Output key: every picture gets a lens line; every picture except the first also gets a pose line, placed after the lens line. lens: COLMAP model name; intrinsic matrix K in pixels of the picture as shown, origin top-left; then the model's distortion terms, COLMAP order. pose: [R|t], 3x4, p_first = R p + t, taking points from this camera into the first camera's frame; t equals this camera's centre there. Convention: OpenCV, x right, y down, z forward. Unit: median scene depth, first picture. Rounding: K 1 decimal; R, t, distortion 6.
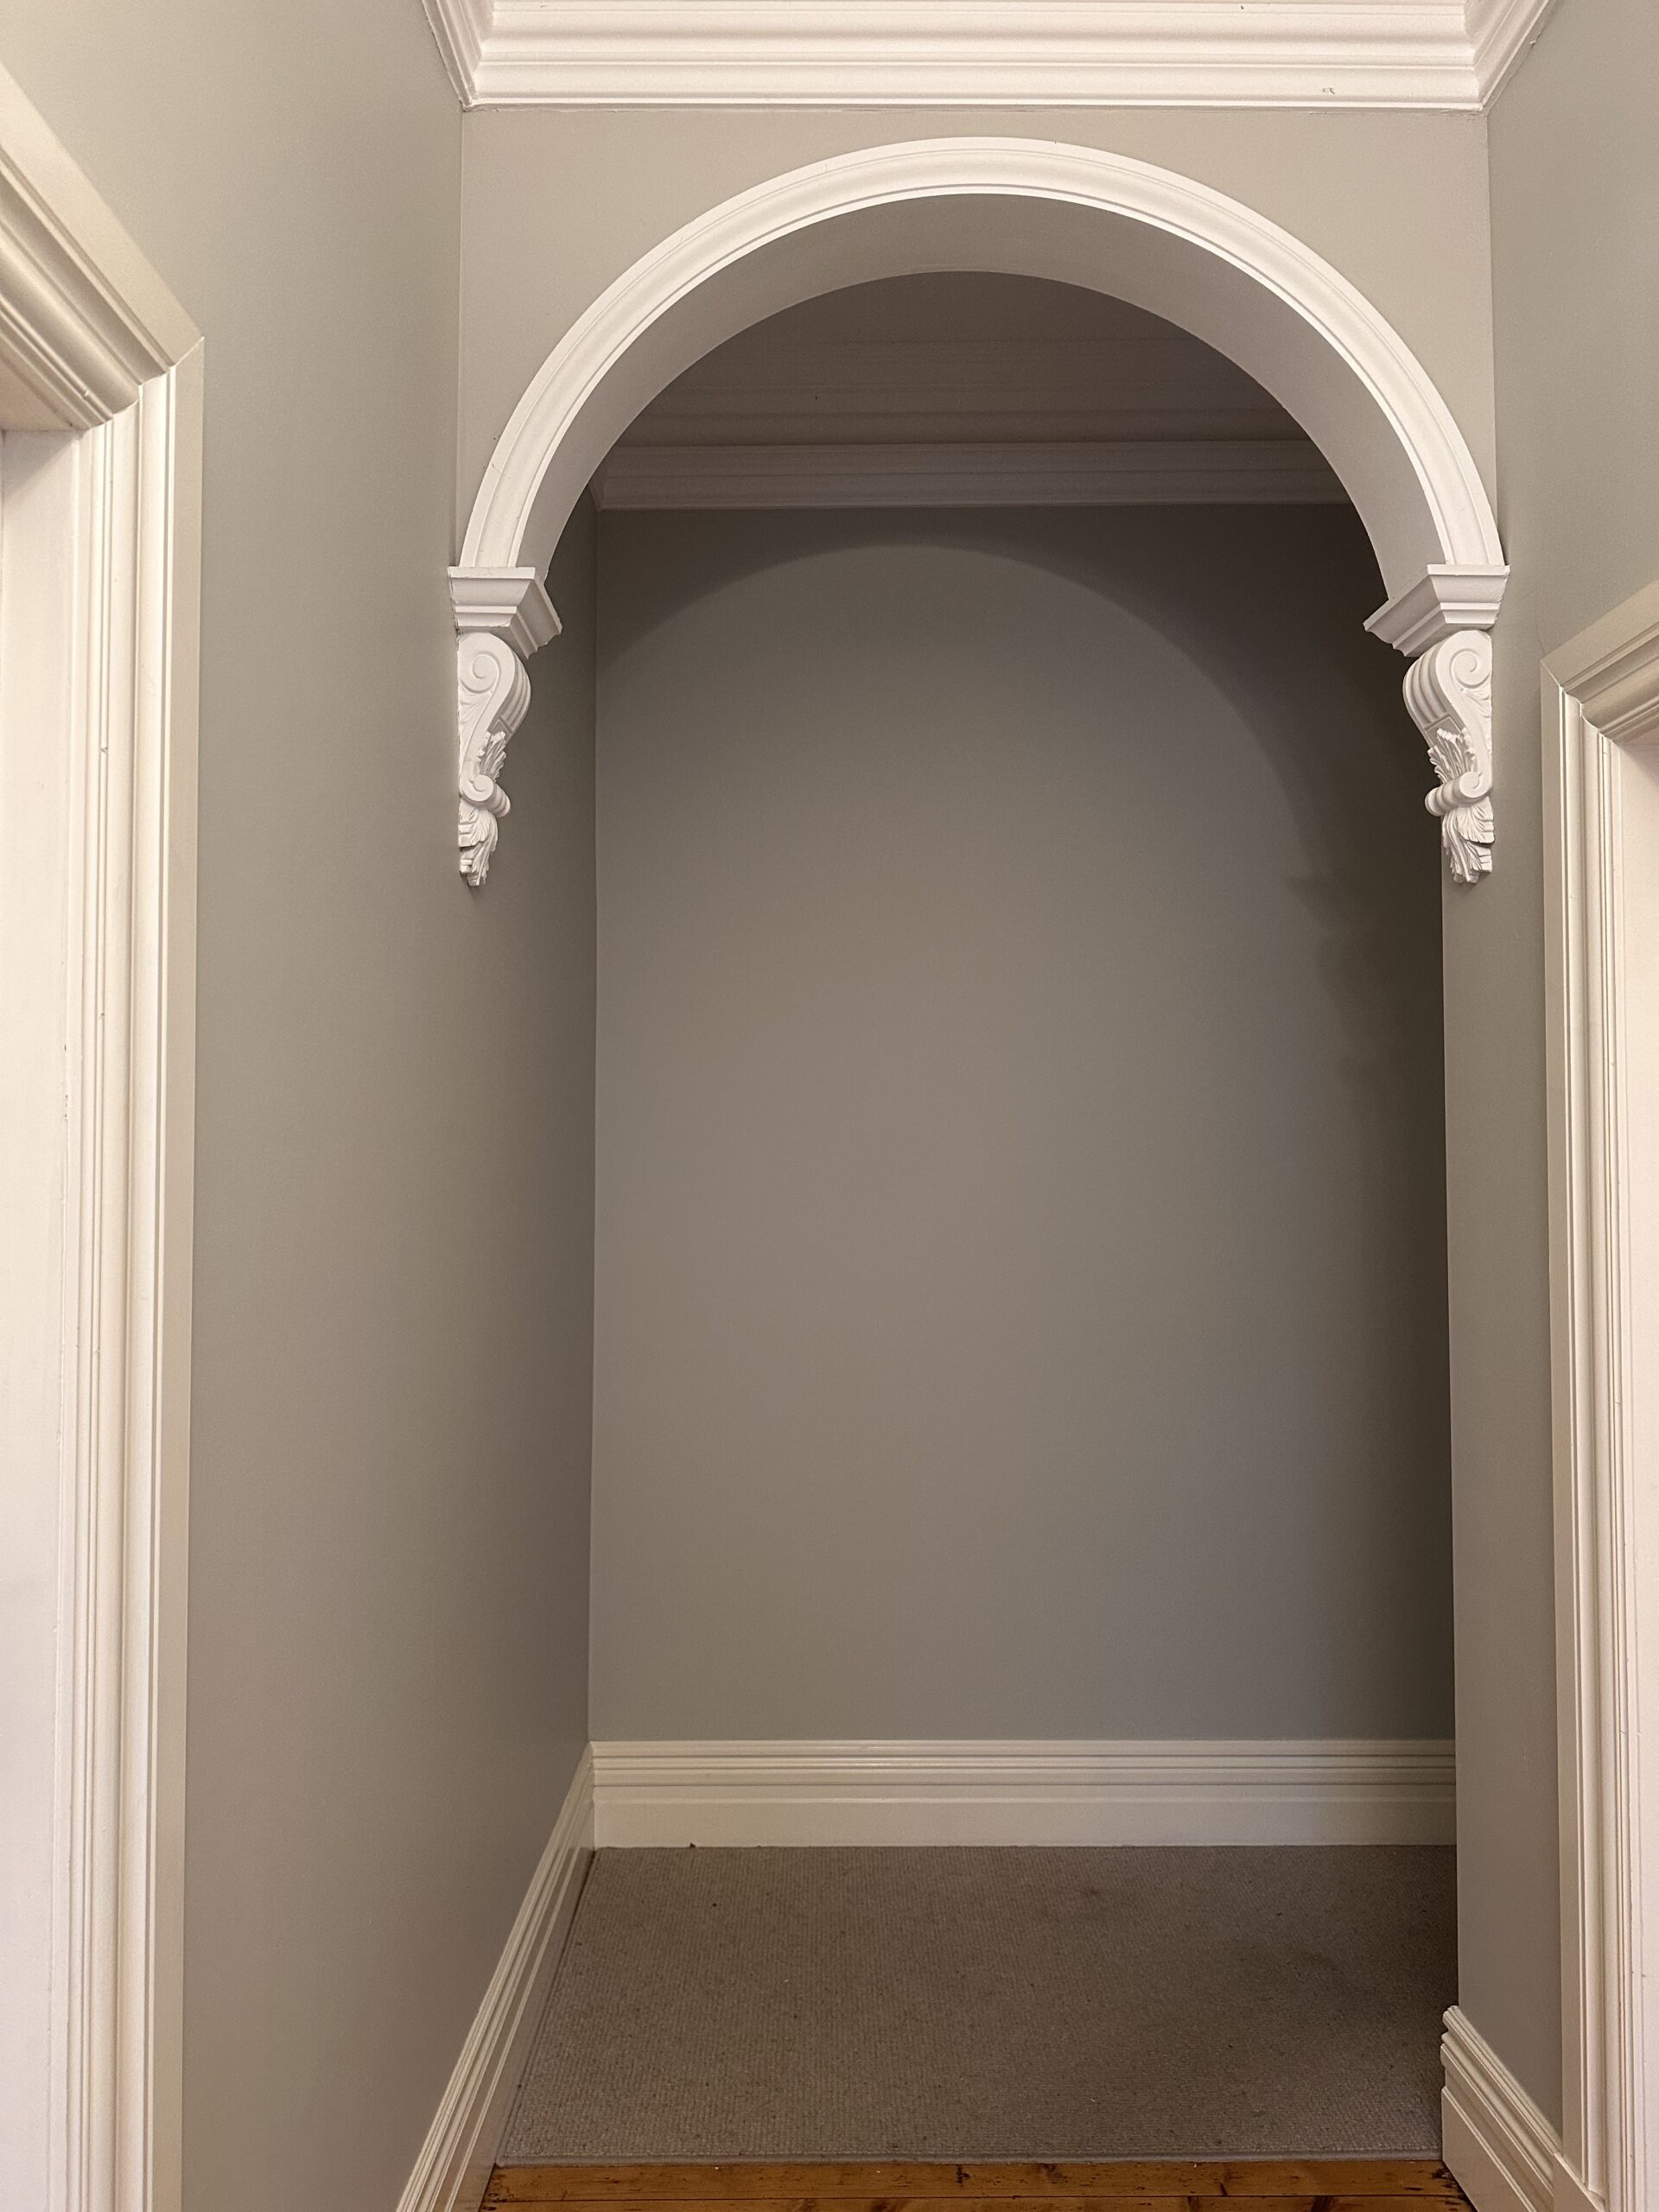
lens RADIAL K [[1559.4, 0, 831.1], [0, 1559.4, 1106.1], [0, 0, 1]] dist [0.038443, -0.035397]
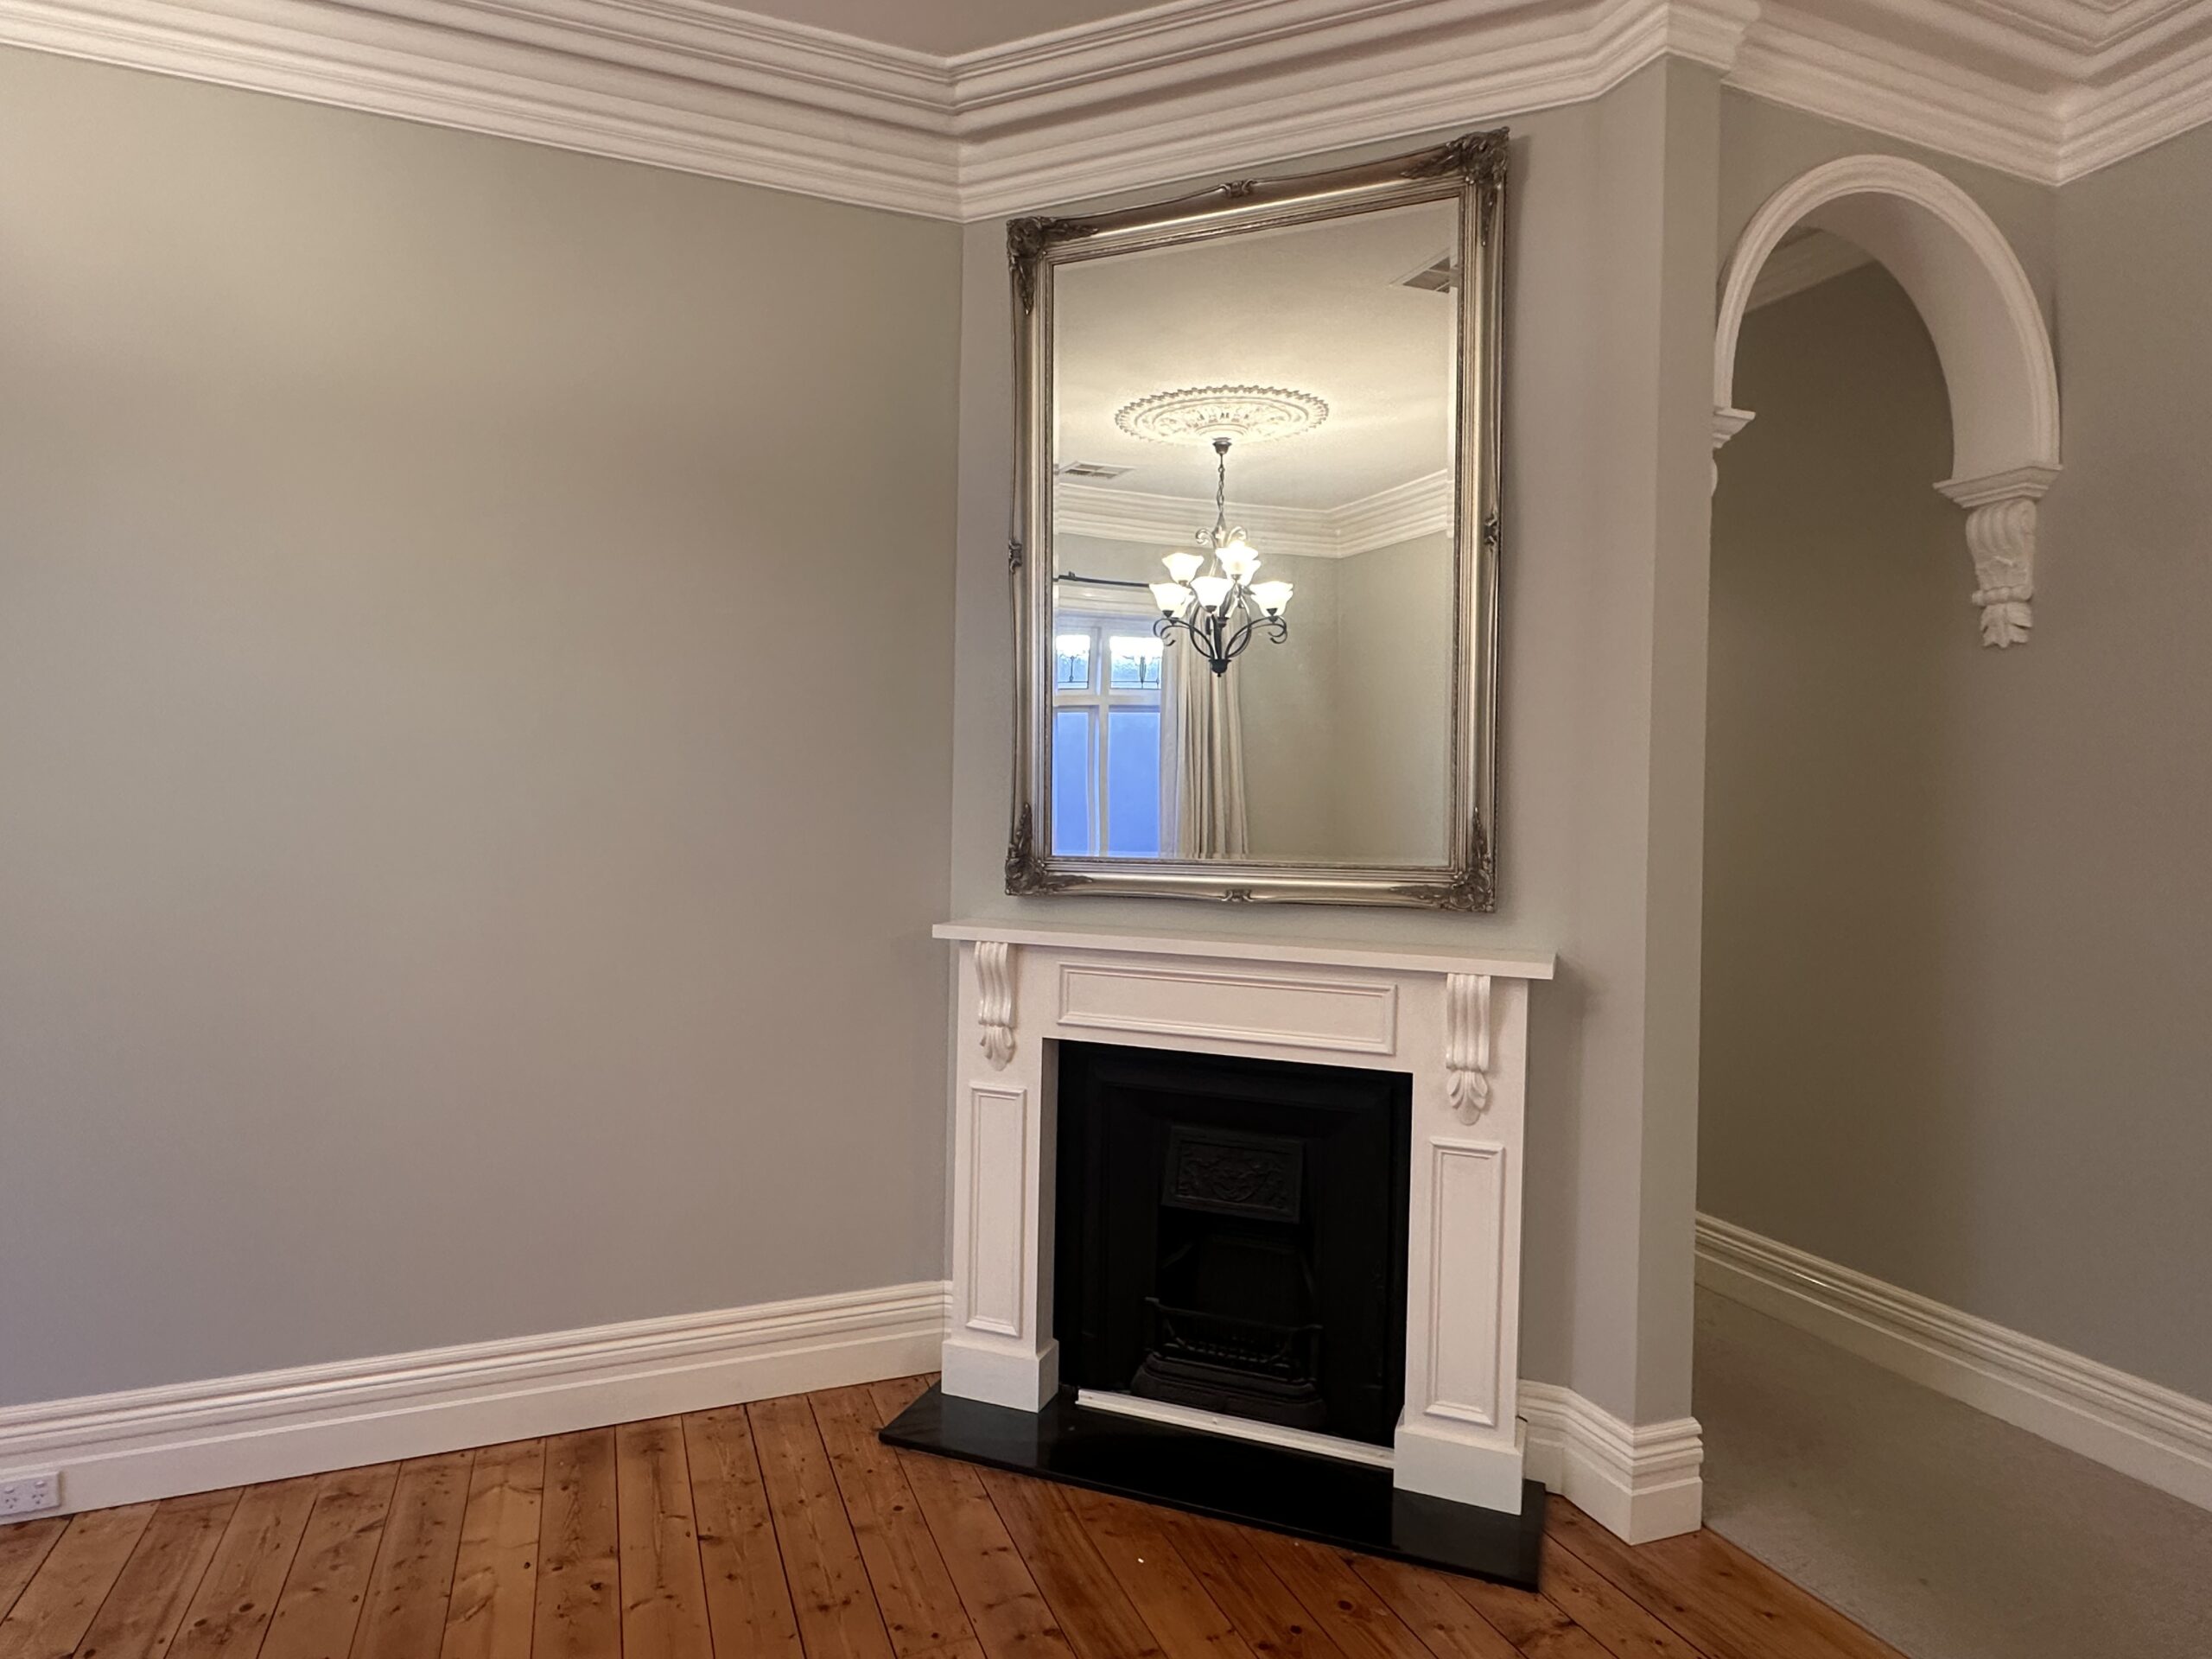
lens RADIAL K [[1260.0, 0, 1102.8], [0, 1260.0, 822.0], [0, 0, 1]] dist [0.006765, -0.001509]
pose [[0.926277, -0.001931, 0.376838, -1.006151], [-0.018593, 0.998535, 0.050819, -0.005895], [-0.376384, -0.054079, 0.924884, 0.090959]]
